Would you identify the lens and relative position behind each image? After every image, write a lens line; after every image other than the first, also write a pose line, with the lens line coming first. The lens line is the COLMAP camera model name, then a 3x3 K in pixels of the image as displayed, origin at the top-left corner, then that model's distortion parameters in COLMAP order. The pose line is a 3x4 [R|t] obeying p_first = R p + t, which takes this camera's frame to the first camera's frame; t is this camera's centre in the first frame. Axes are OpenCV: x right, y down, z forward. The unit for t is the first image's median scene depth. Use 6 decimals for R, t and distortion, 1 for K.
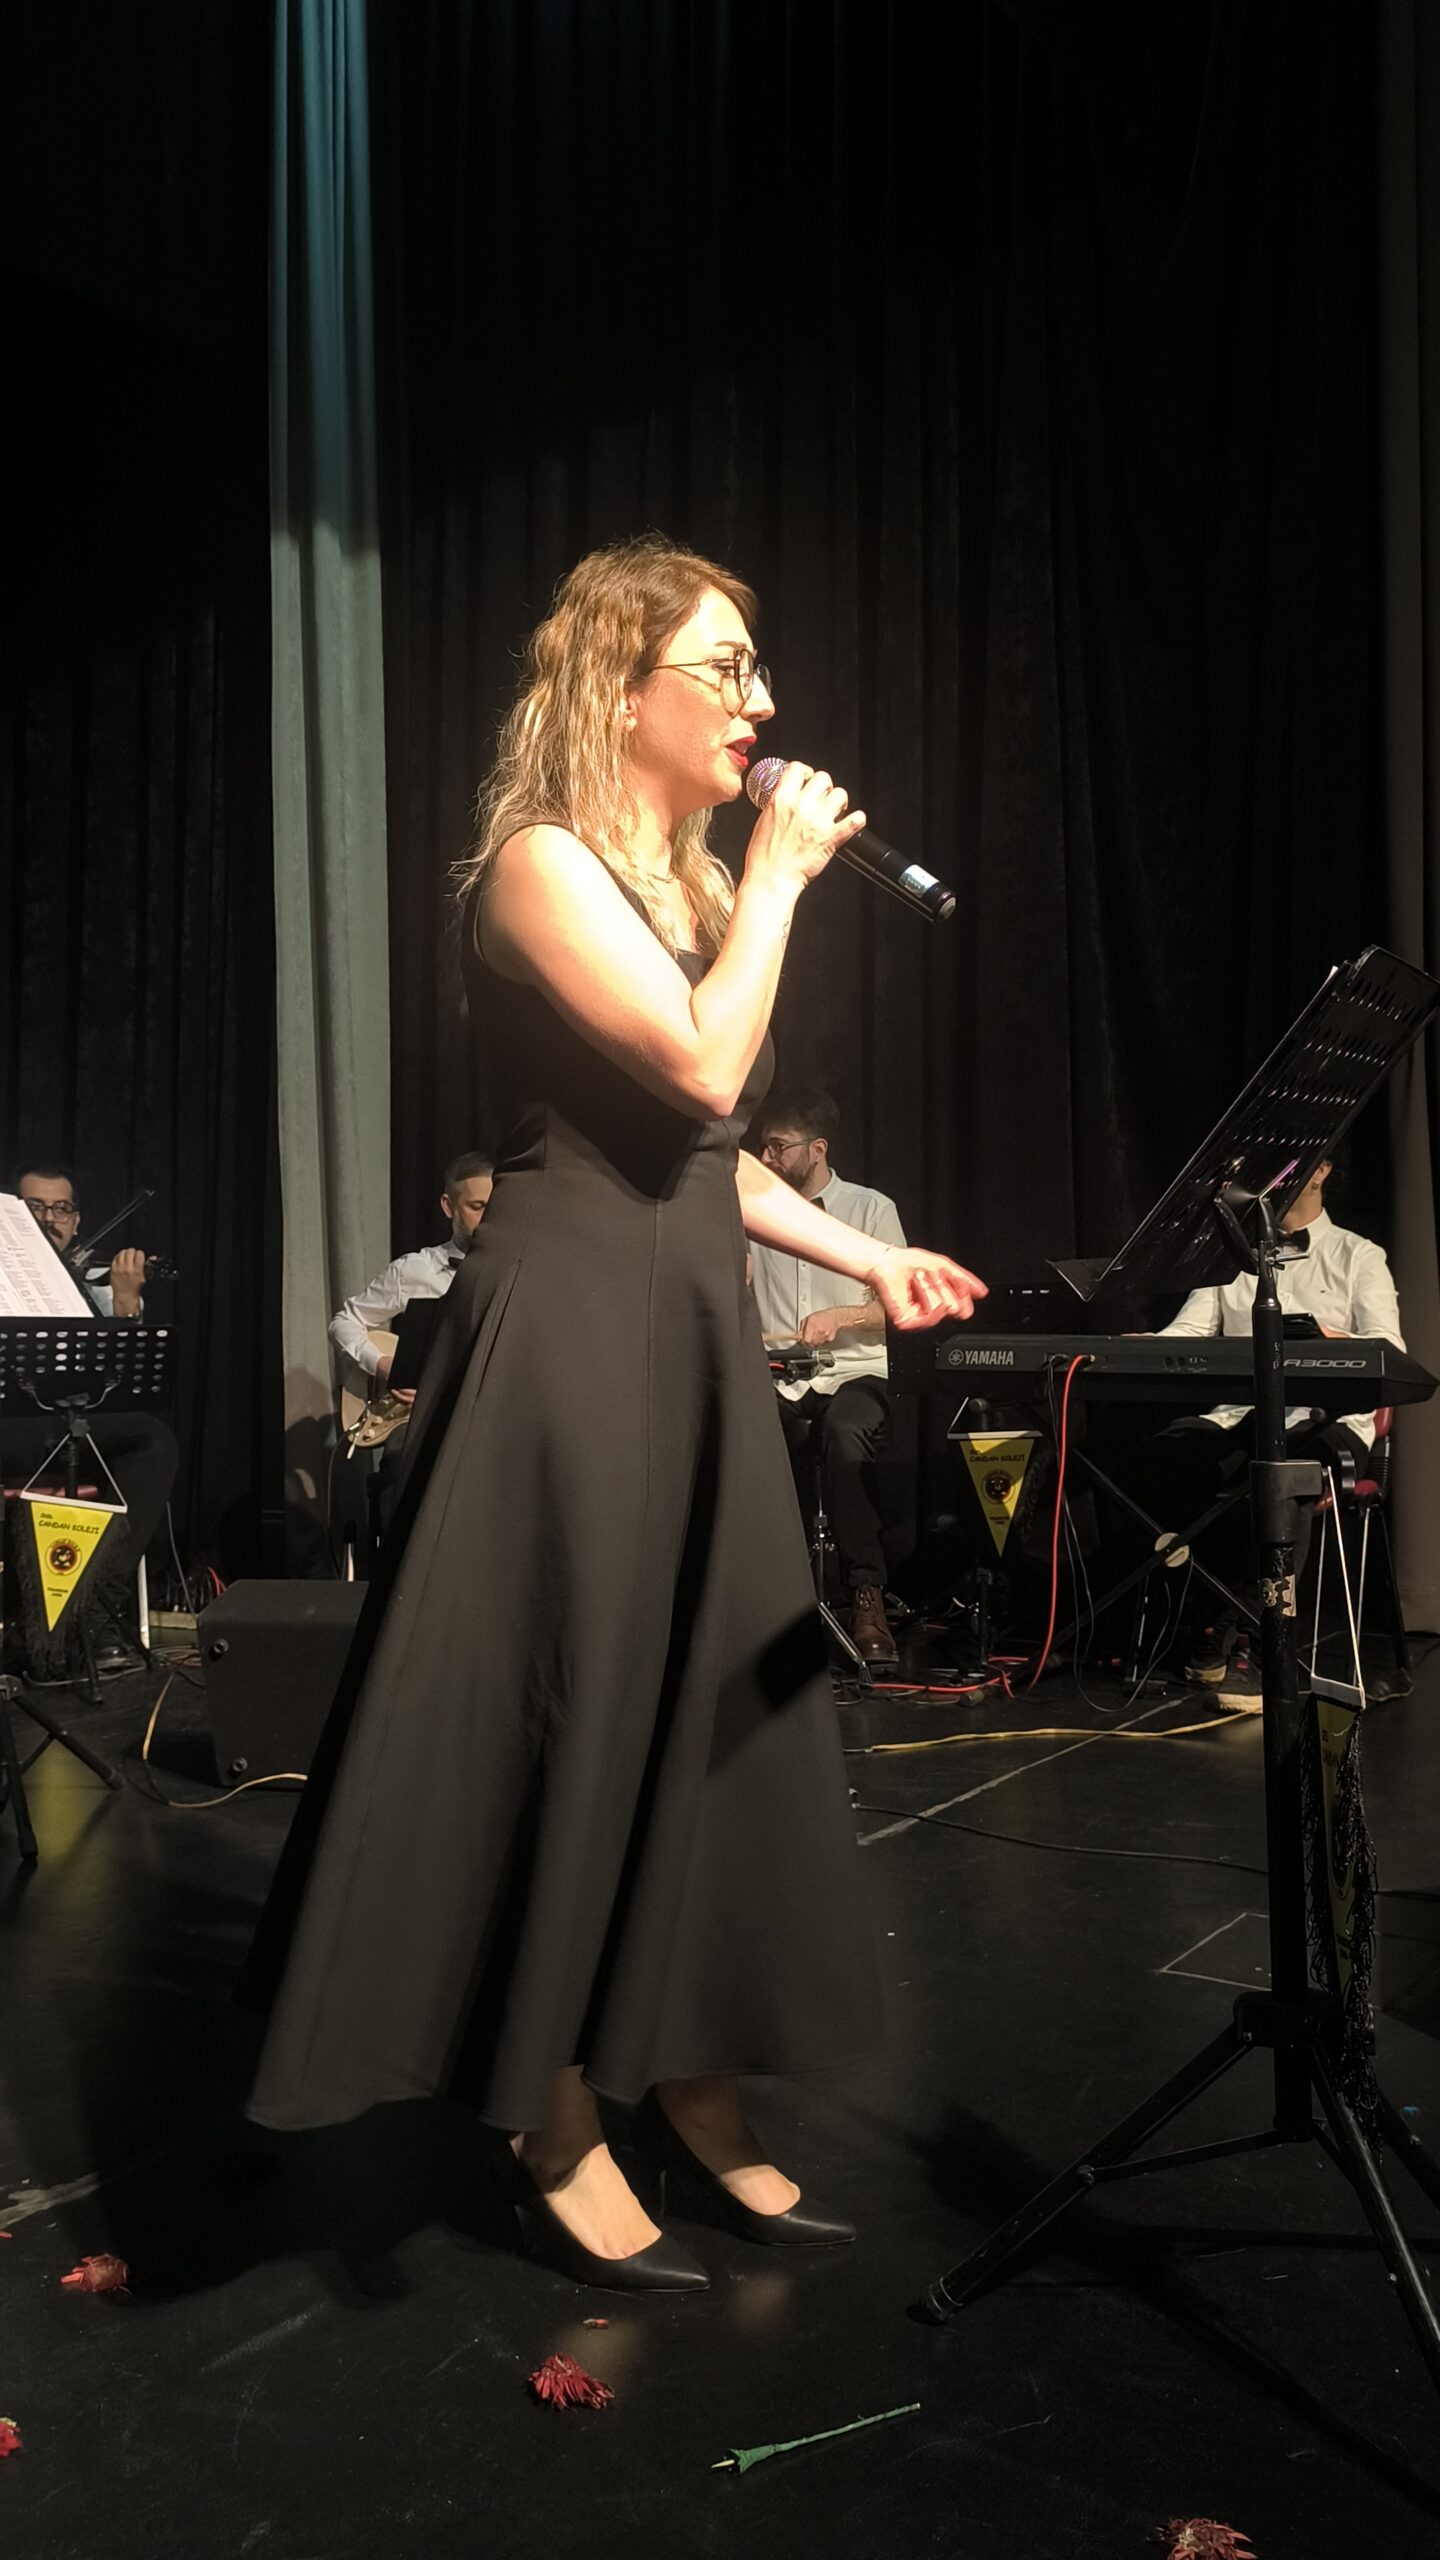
lens RADIAL K [[2166.5, 0, 714.6], [0, 2166.5, 1277.5], [0, 0, 1]] dist [0.051573, -0.075342]
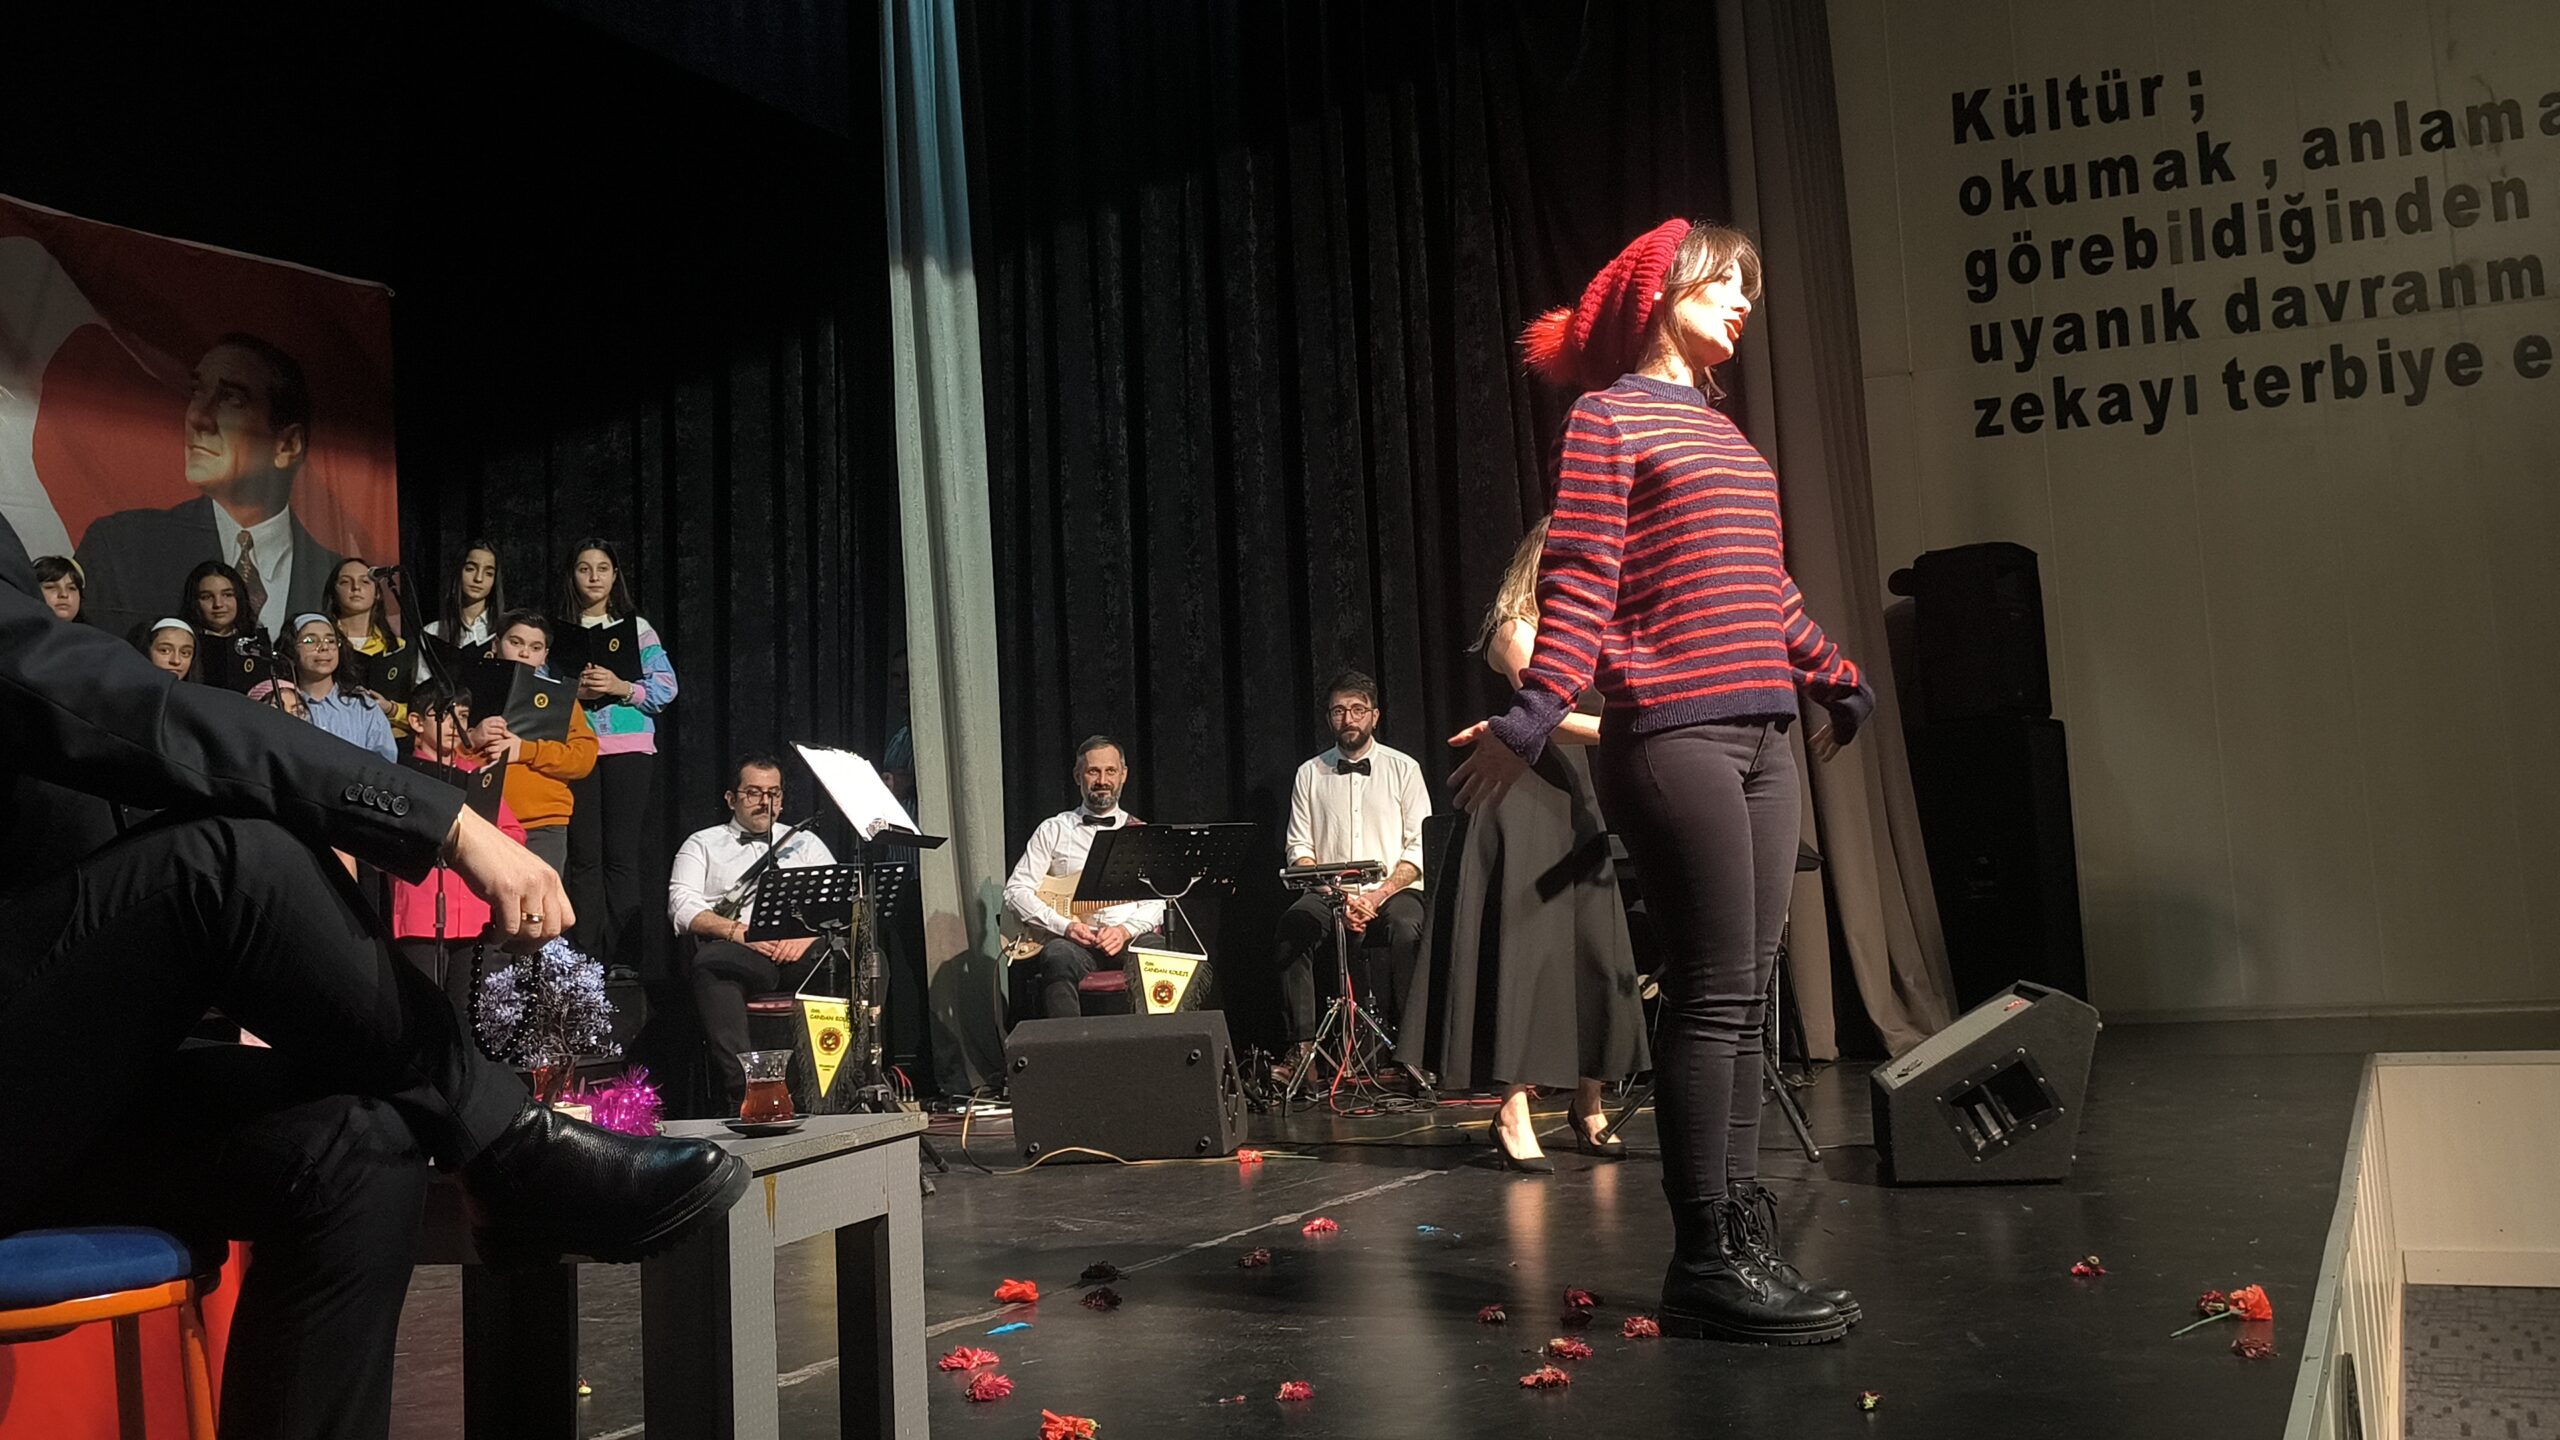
lens RADIAL K [[2166.5, 0, 1302.1], [0, 2166.5, 725.2], [0, 0, 1]] dist [0.051573, -0.075342]
pose [[0.993378, -0.036129, 0.109067, -0.149812], [0.045004, 0.995775, -0.080039, 0.055223], [-0.105714, 0.084417, 0.990807, -0.365946]]
